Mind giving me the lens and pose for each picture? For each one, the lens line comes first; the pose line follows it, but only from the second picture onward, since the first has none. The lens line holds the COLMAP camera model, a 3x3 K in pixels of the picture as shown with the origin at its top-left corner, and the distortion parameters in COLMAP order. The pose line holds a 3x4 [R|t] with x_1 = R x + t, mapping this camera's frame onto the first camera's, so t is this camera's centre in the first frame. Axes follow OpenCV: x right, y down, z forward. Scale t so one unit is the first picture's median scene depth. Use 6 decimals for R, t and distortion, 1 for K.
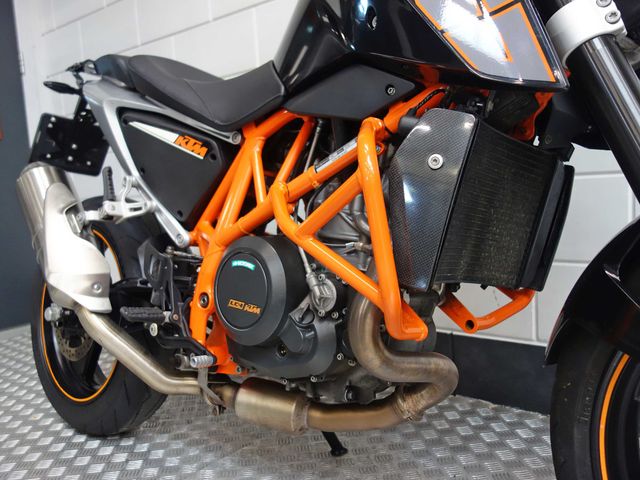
lens RADIAL K [[569.8, 0, 318.3], [0, 569.8, 240.9], [0, 0, 1]] dist [0.001187, 0.003567]
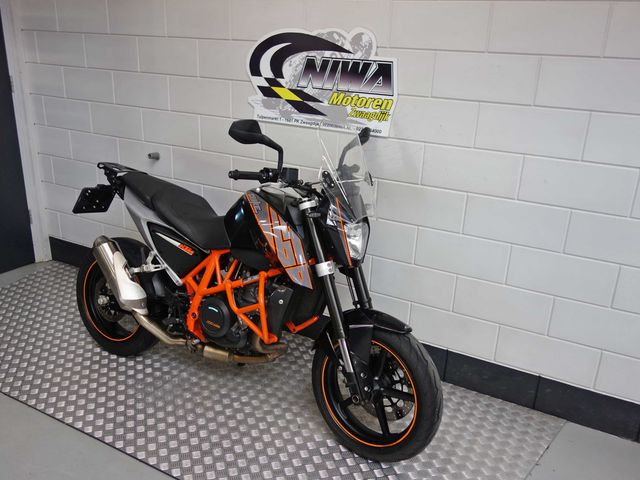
lens RADIAL K [[563.6, 0, 320.0], [0, 563.6, 240.0], [0, 0, 1]] dist [0.003777, 0.004016]
pose [[0.977614, 0.030440, 0.208194, -0.170865], [-0.076706, 0.972945, 0.217933, -0.757394], [-0.195928, -0.229024, 0.953499, -1.329034]]
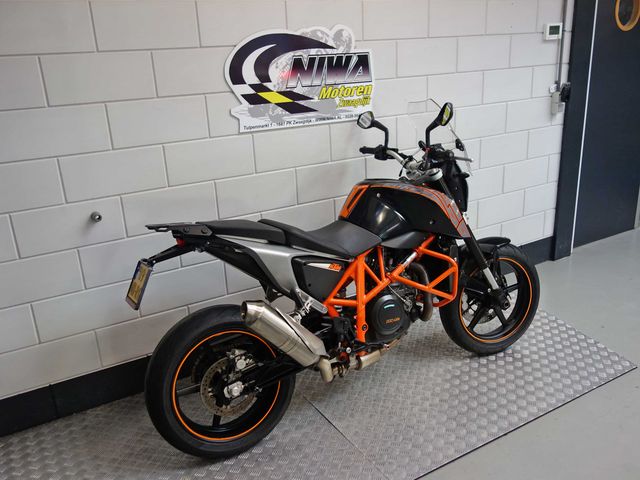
lens RADIAL K [[569.8, 0, 318.3], [0, 569.8, 240.9], [0, 0, 1]] dist [0.001187, 0.003567]
pose [[0.342750, -0.263117, 0.901827, -2.193510], [0.127629, 0.964118, 0.232784, -0.785128], [-0.930716, 0.035312, 0.364033, 0.262906]]
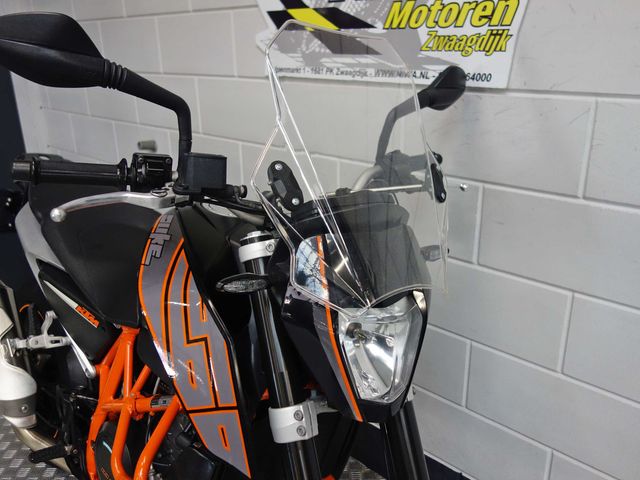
lens RADIAL K [[563.6, 0, 320.0], [0, 563.6, 240.0], [0, 0, 1]] dist [0.003777, 0.004016]
pose [[0.995777, 0.066435, -0.063360, 0.341856], [-0.050016, 0.971331, 0.232410, -0.634507], [0.076983, -0.228259, 0.970552, -0.102366]]
